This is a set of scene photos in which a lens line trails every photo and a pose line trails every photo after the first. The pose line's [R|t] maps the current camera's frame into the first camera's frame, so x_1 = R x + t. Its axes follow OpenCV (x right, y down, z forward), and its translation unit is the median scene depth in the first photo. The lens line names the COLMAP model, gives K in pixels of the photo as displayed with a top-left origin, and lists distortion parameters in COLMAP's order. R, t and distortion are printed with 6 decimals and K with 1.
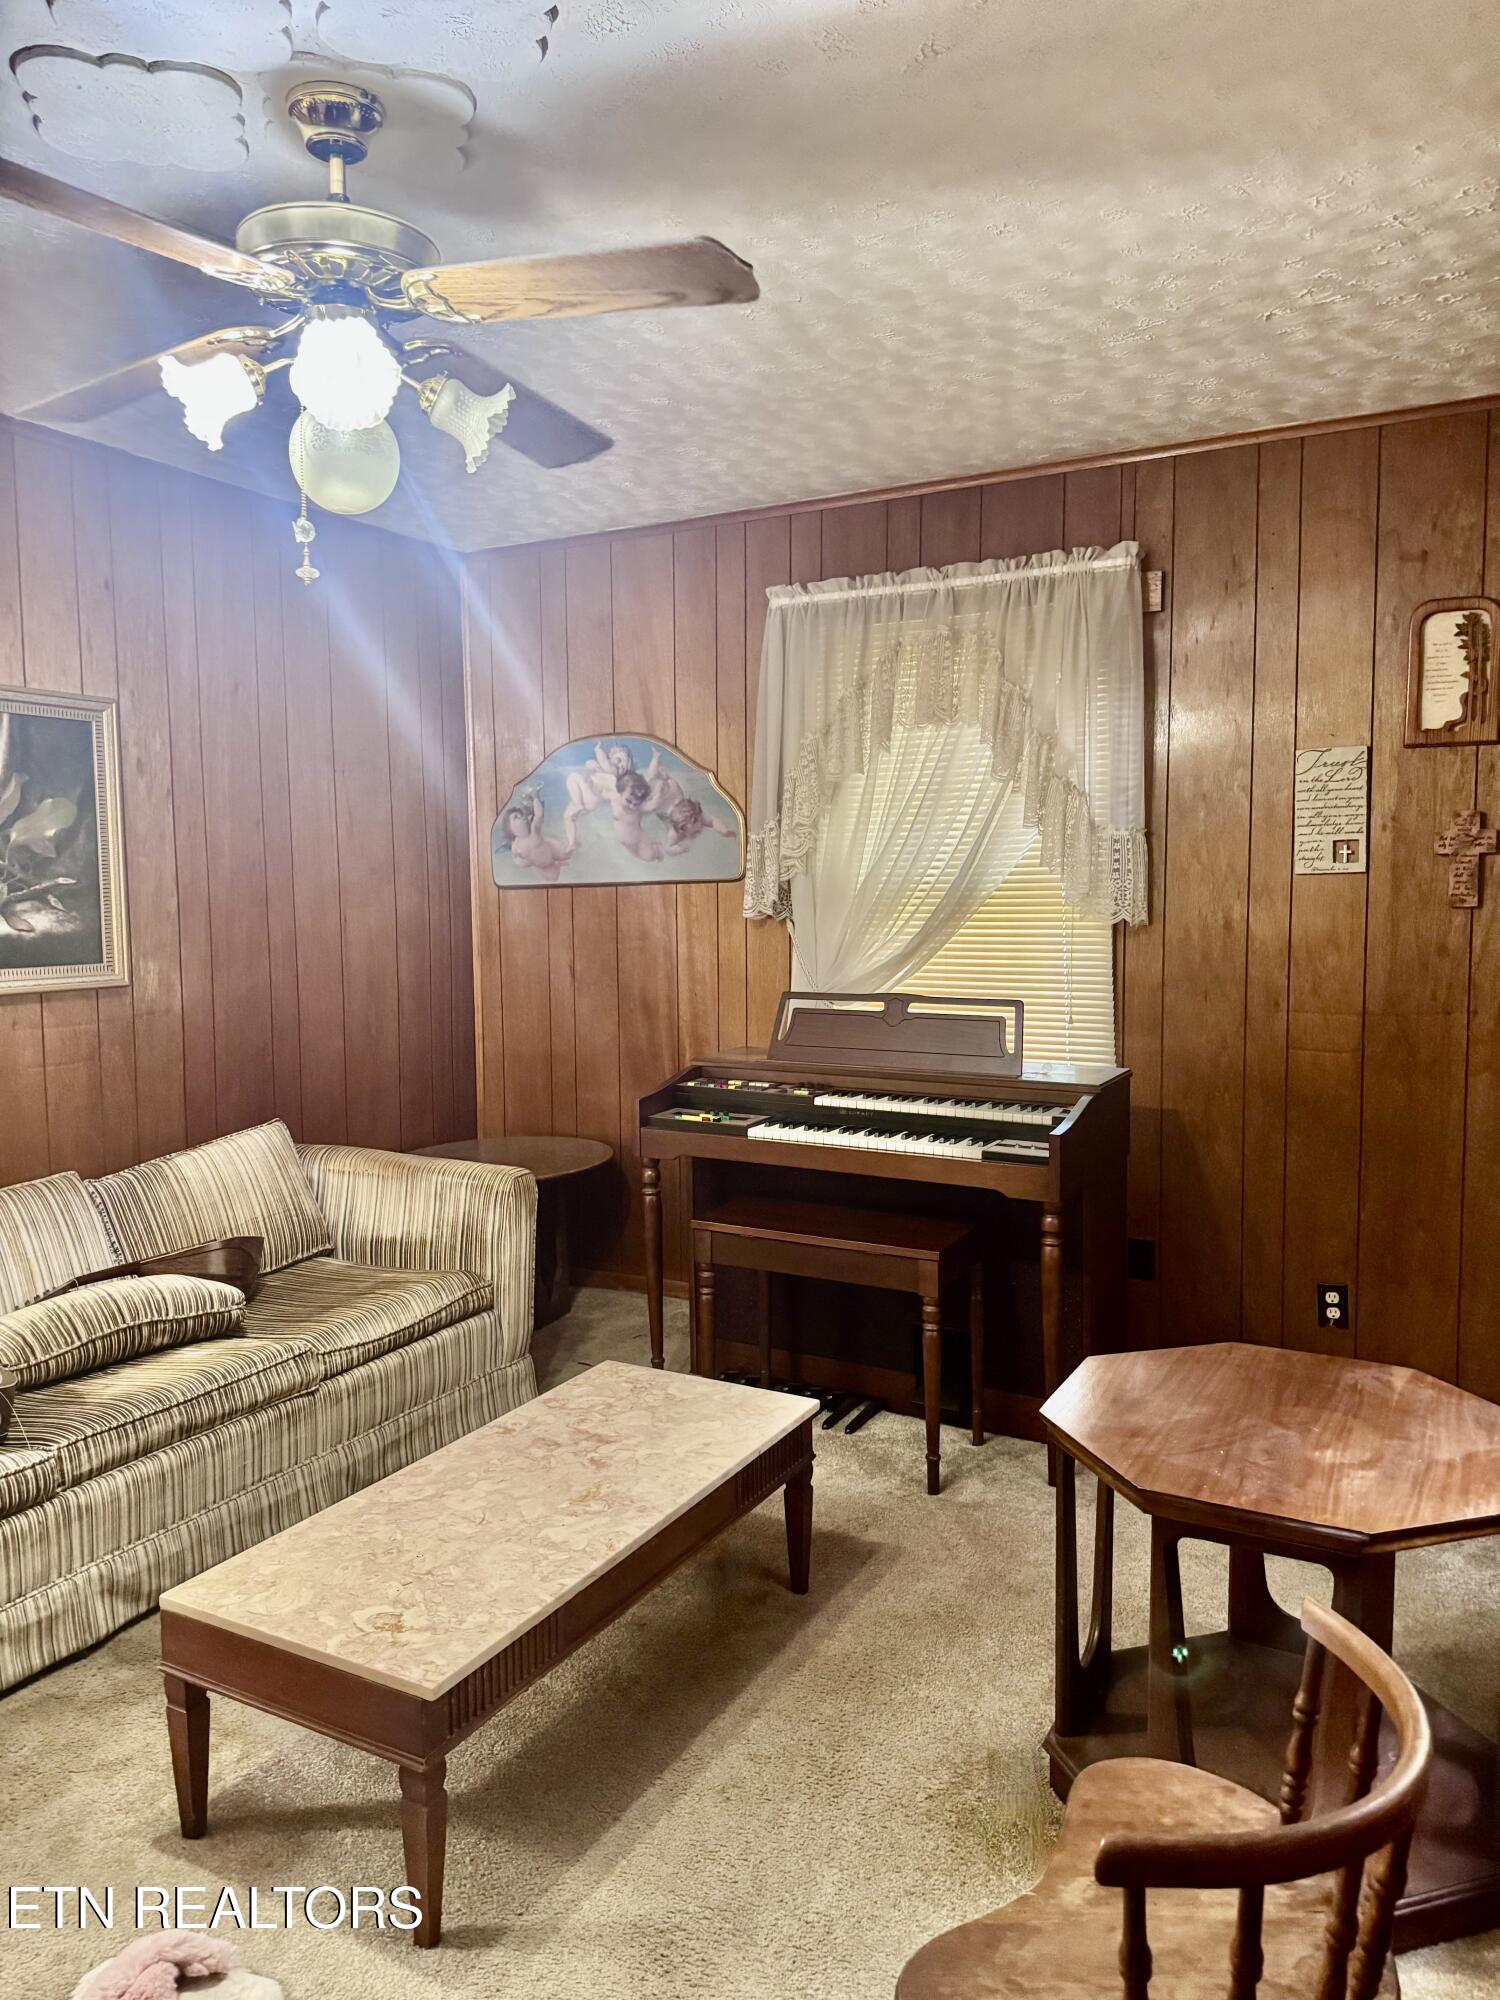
lens RADIAL K [[1407.5, 0, 747.0], [0, 1407.5, 996.1], [0, 0, 1]] dist [0.083273, -0.109947]
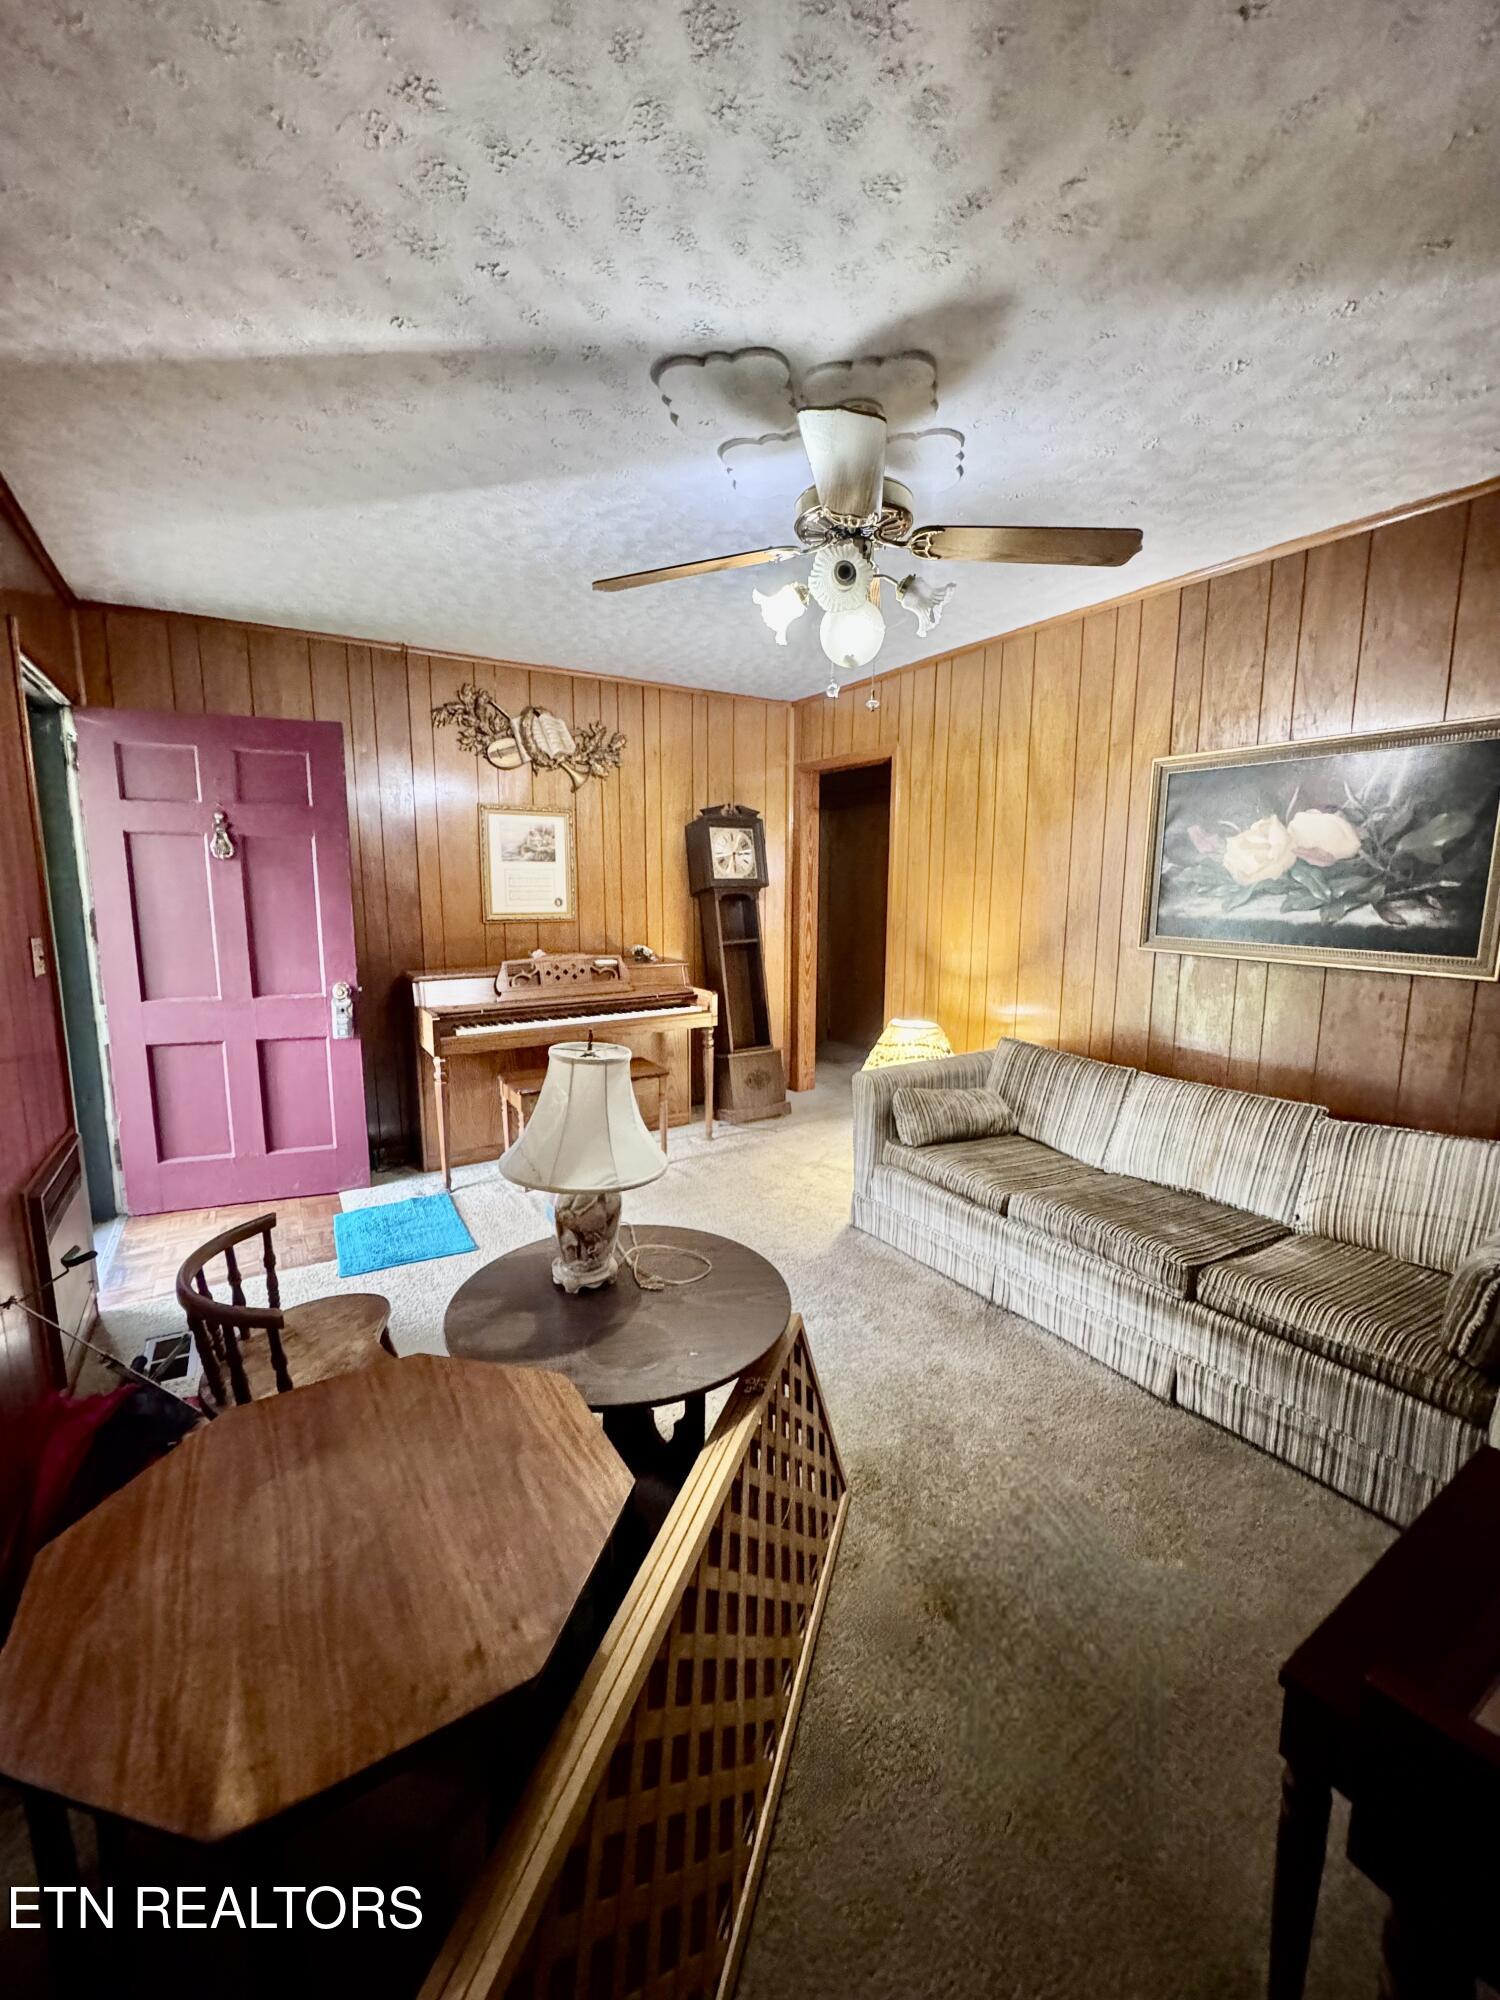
lens RADIAL K [[800.4, 0, 750.0], [0, 800.4, 1000.0], [0, 0, 1]] dist [-0.003220, -0.000342]
pose [[-0.482527, 0.139265, -0.864739, 0.392216], [-0.068670, 0.978225, 0.195860, -0.078850], [0.873185, 0.153890, -0.462457, 0.843438]]
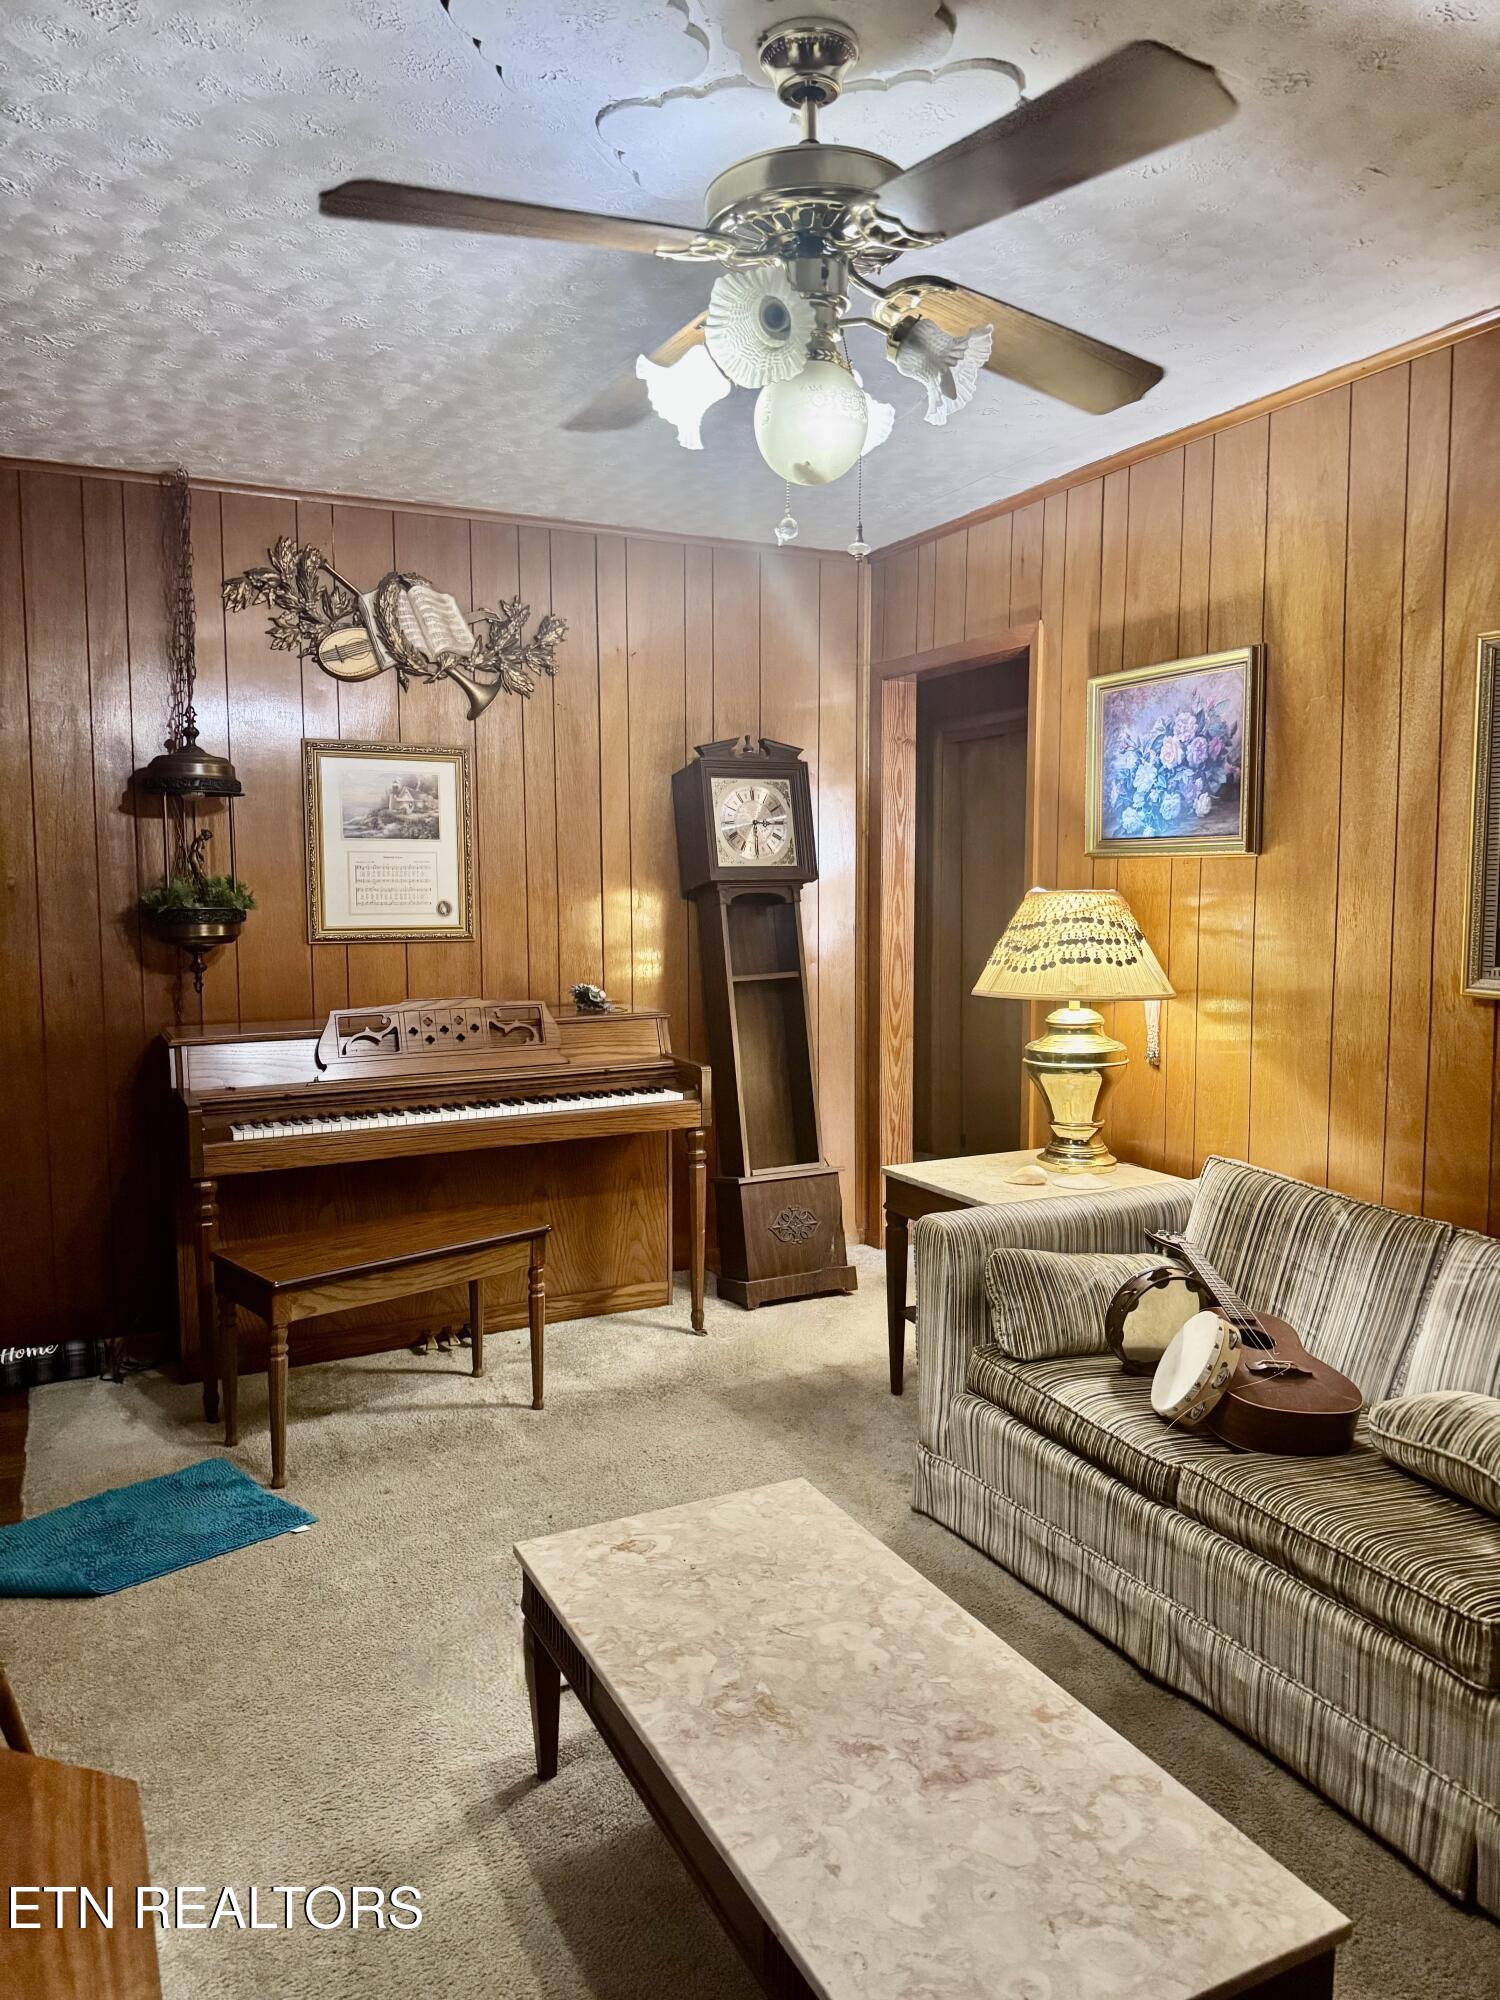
lens RADIAL K [[1407.5, 0, 747.0], [0, 1407.5, 996.1], [0, 0, 1]] dist [0.083273, -0.109947]
pose [[-0.570053, 0.085441, -0.817153, 0.321588], [-0.058371, 0.987853, 0.144010, -0.083922], [0.819532, 0.129792, -0.558141, 0.926157]]
